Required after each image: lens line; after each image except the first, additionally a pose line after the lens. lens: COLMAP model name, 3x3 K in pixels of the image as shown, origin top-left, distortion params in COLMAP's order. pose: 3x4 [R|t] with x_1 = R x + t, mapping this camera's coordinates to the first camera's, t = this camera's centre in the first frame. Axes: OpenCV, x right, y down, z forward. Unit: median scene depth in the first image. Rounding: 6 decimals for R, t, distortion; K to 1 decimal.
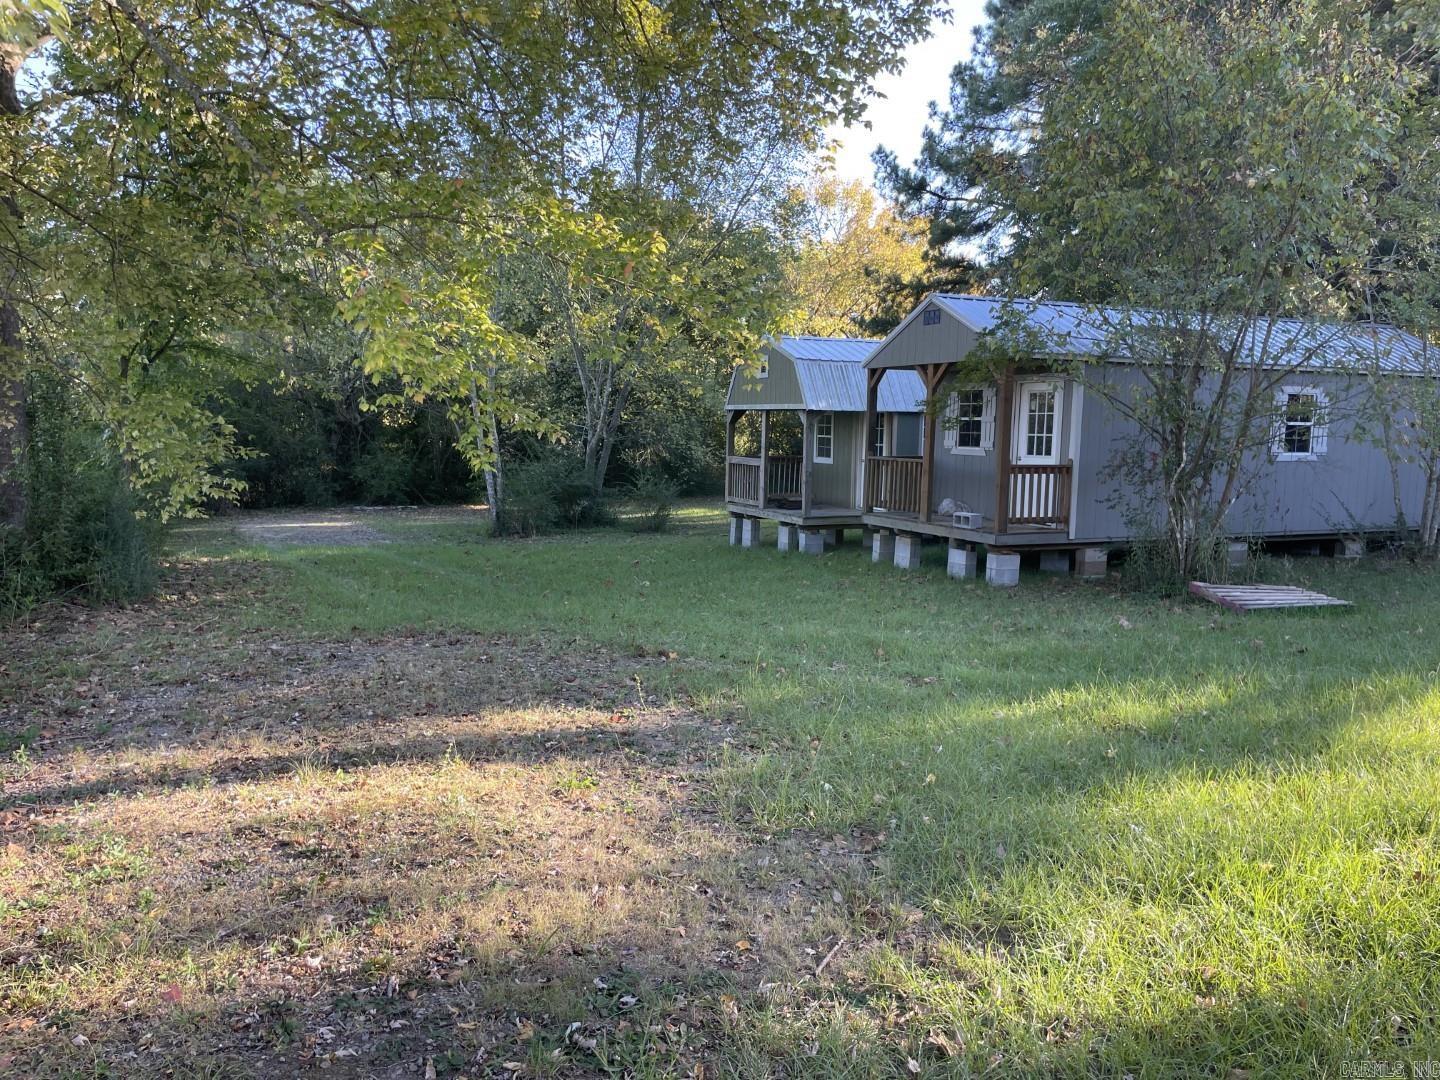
lens RADIAL K [[1095.0, 0, 720.0], [0, 1095.0, 540.0], [0, 0, 1]] dist [0.077073, -0.106842]
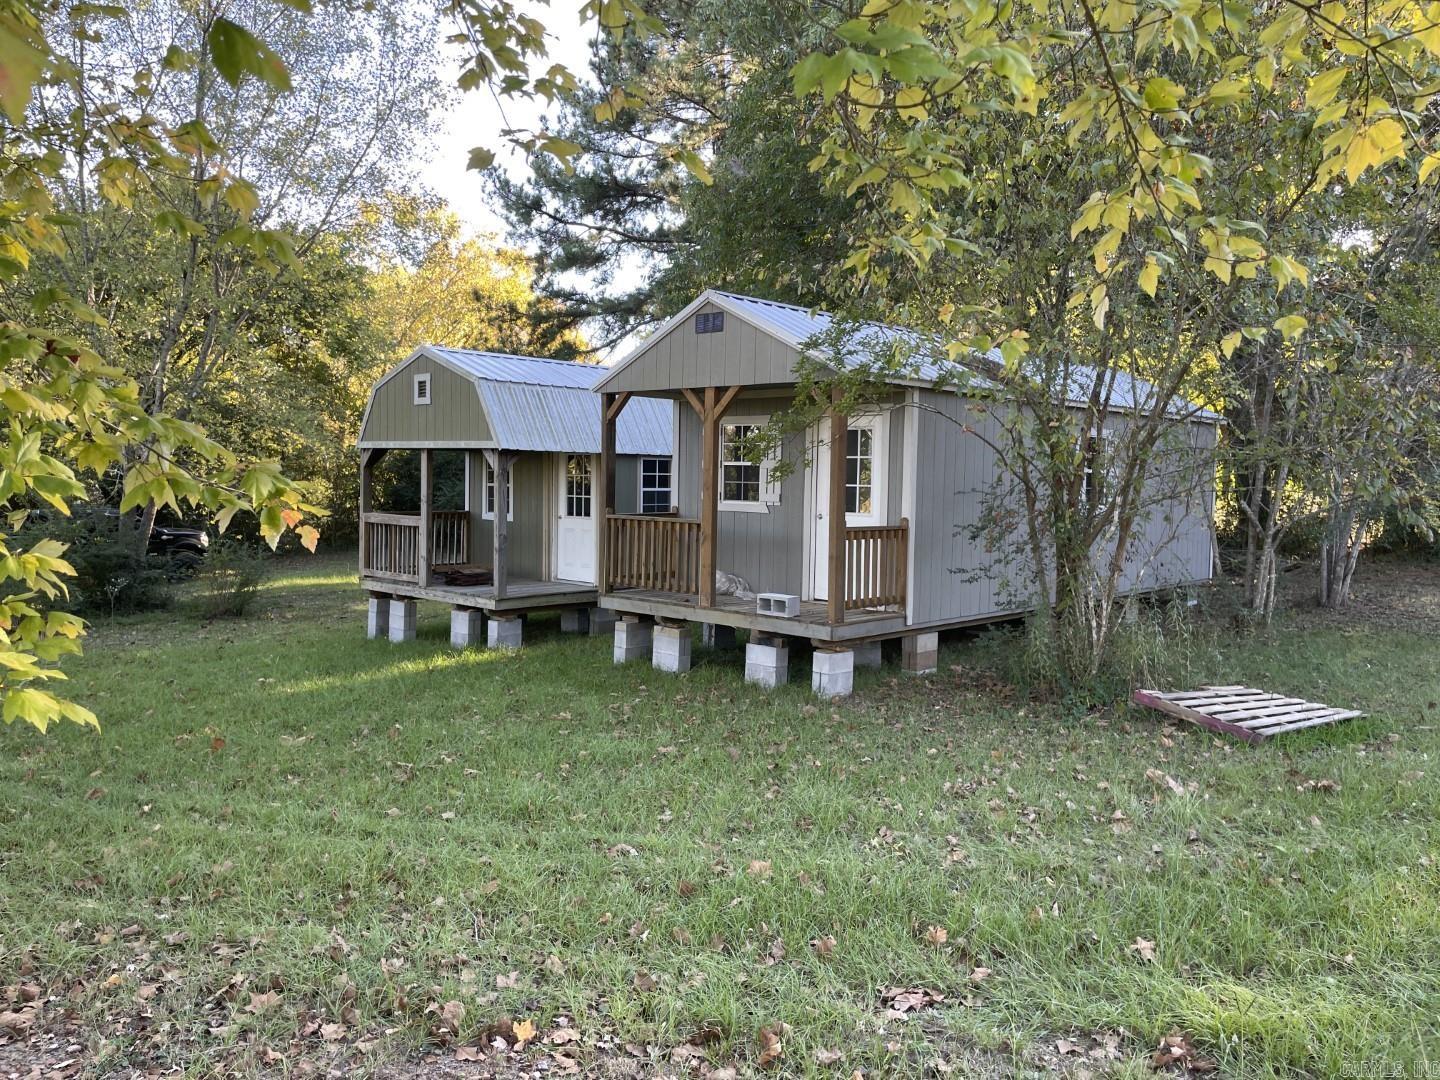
lens RADIAL K [[1098.9, 0, 715.3], [0, 1098.9, 509.9], [0, 0, 1]] dist [0.089205, -0.123047]
pose [[0.921759, -0.009654, 0.387643, -0.070082], [0.036165, 0.997473, -0.061154, -0.029363], [-0.386073, 0.070388, 0.919779, 0.278524]]
